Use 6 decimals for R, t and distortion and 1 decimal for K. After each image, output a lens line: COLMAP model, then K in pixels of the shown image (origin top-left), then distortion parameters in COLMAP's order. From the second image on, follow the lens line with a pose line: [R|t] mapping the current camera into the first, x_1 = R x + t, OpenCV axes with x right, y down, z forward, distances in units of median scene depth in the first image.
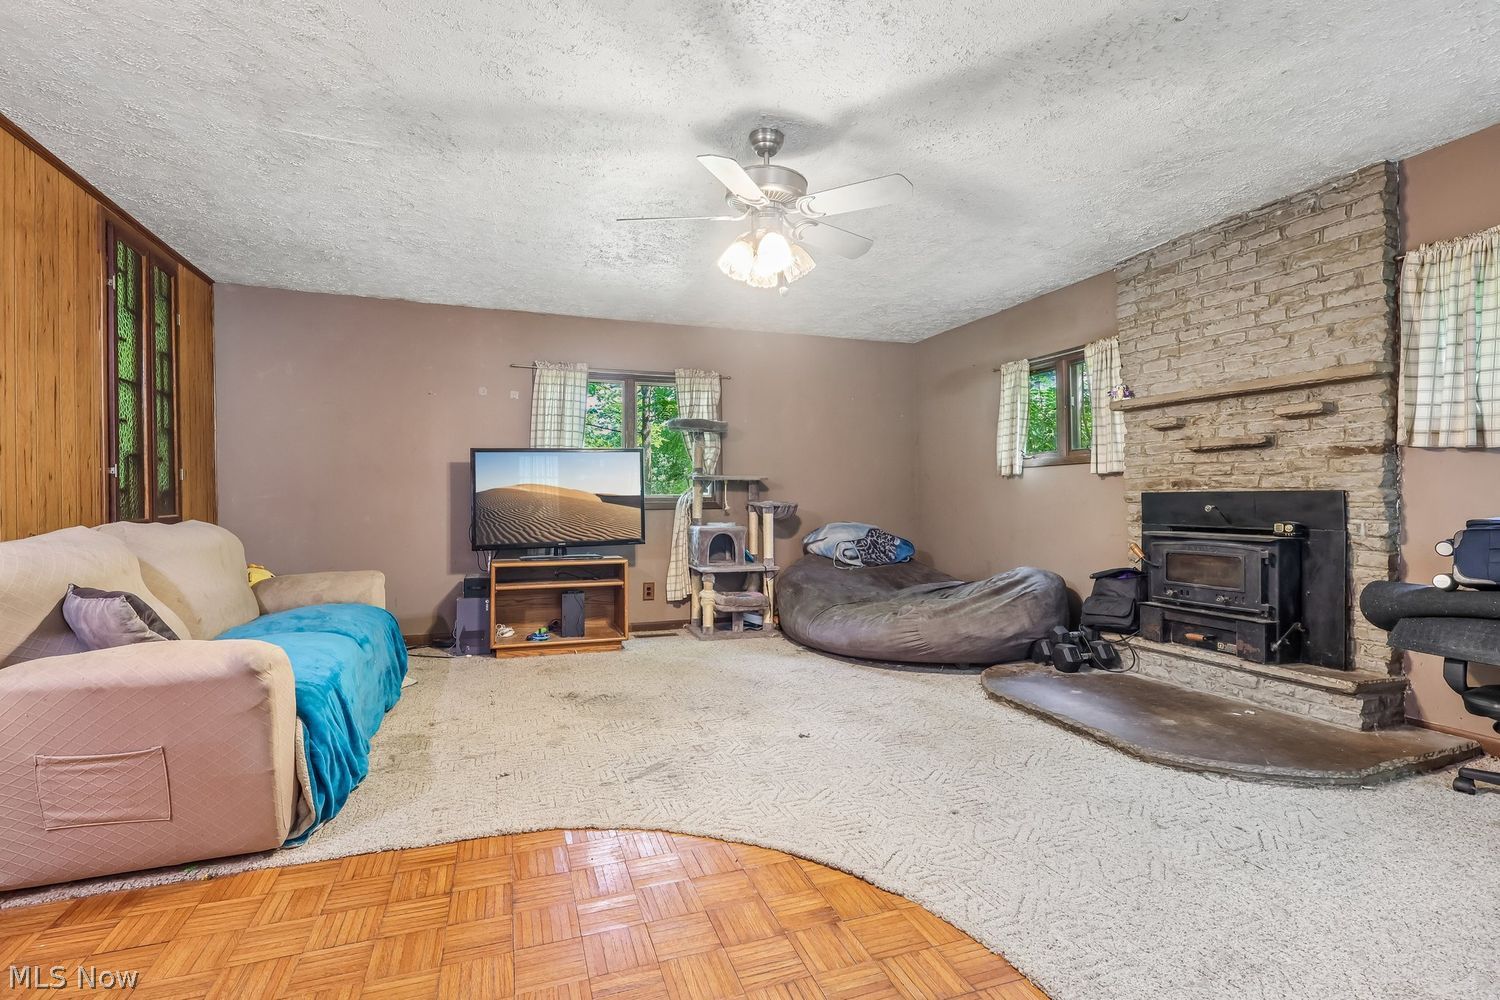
lens RADIAL K [[690.1, 0, 750.1], [0, 690.1, 493.2], [0, 0, 1]] dist [-0.002251, -0.000070]
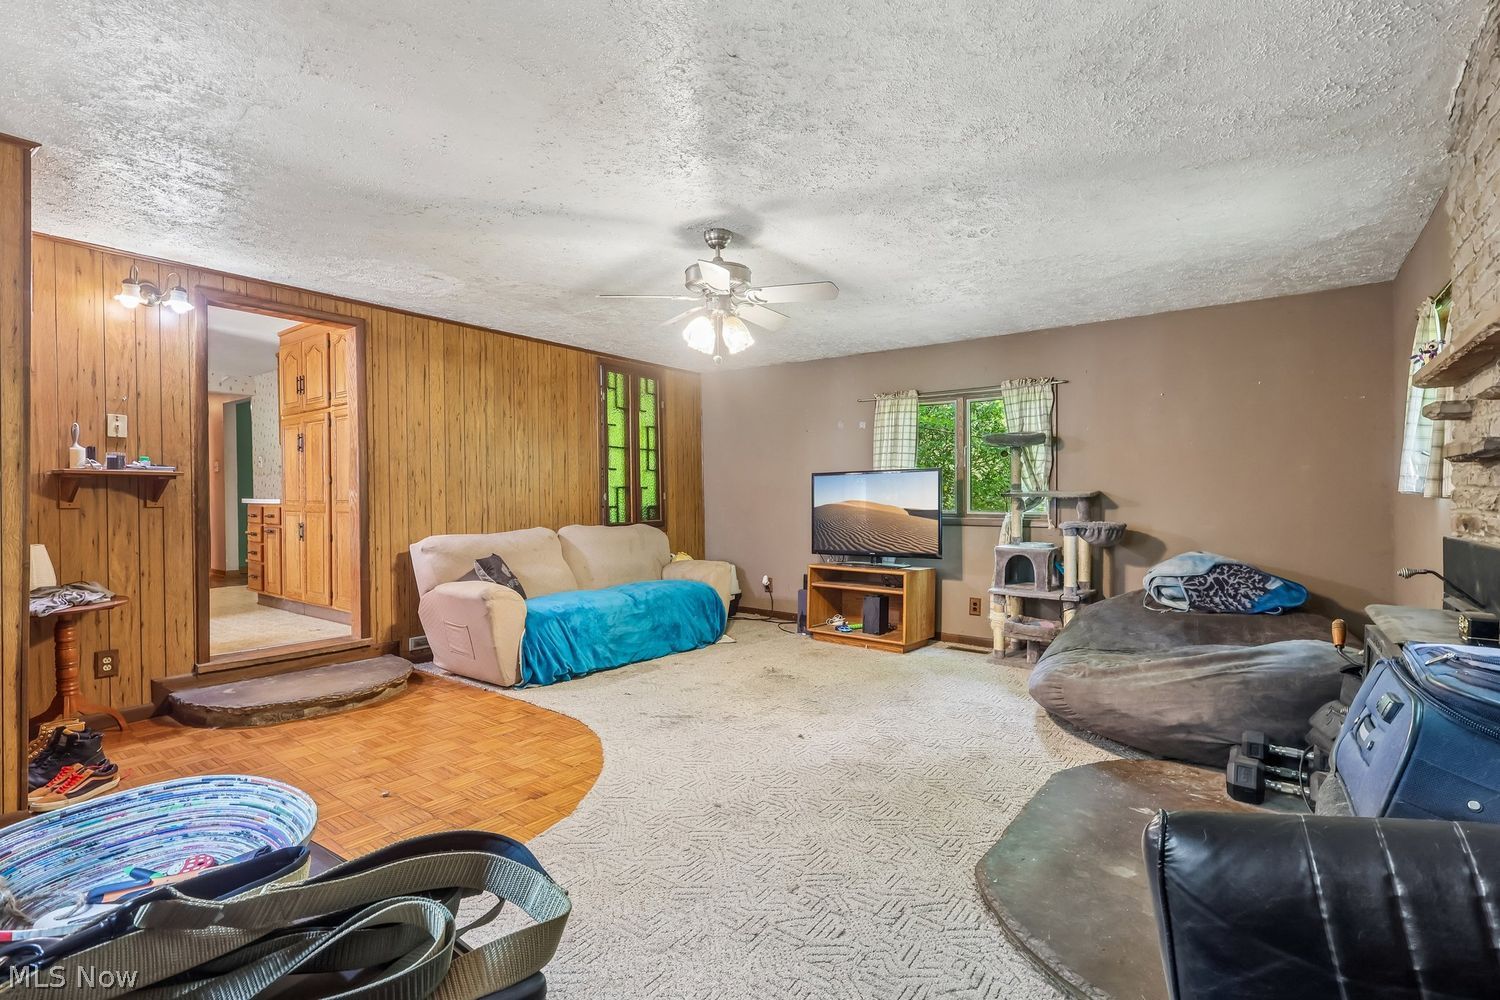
lens RADIAL K [[693.2, 0, 746.1], [0, 693.2, 510.3], [0, 0, 1]] dist [-0.003719, -0.000337]
pose [[0.551531, 0.020290, -0.833908, 0.597668], [0.000506, 0.999696, 0.024659, -0.028107], [0.834154, -0.014022, 0.551353, 0.190148]]
